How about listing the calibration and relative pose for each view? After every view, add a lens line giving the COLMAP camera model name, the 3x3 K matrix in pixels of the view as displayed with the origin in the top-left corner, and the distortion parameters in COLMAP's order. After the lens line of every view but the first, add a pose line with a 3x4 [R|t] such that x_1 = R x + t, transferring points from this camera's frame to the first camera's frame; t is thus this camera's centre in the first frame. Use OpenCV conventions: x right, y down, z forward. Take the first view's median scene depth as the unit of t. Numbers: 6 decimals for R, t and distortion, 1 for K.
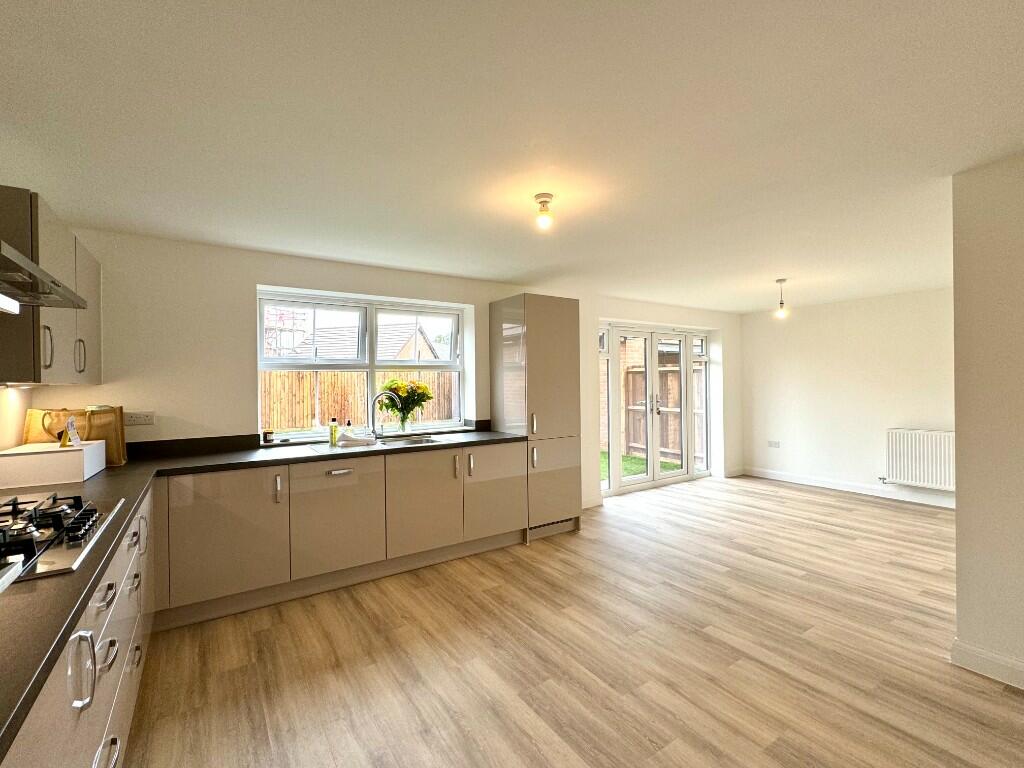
lens RADIAL K [[464.9, 0, 510.2], [0, 464.9, 381.8], [0, 0, 1]] dist [0.000790, 0.000601]
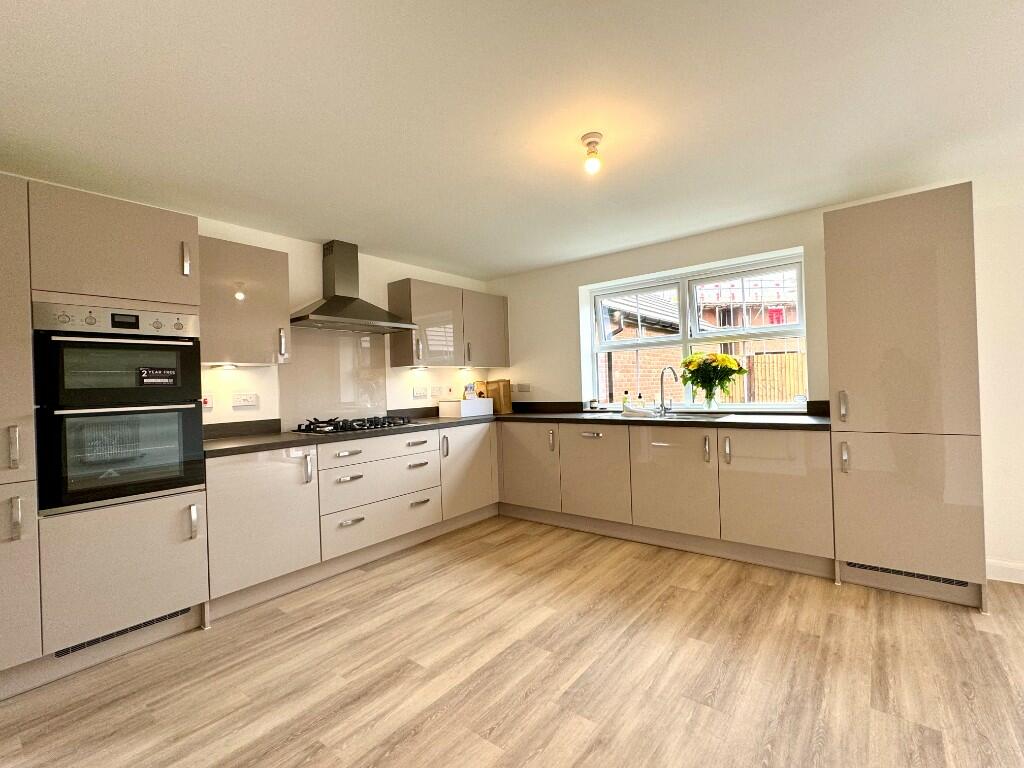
lens RADIAL K [[464.9, 0, 509.6], [0, 464.9, 386.7], [0, 0, 1]] dist [0.000790, 0.000601]
pose [[0.304095, 0.005552, -0.952625, 0.698238], [0.031489, 0.999378, 0.015876, 0.047837], [0.952121, -0.034826, 0.303731, 0.456970]]
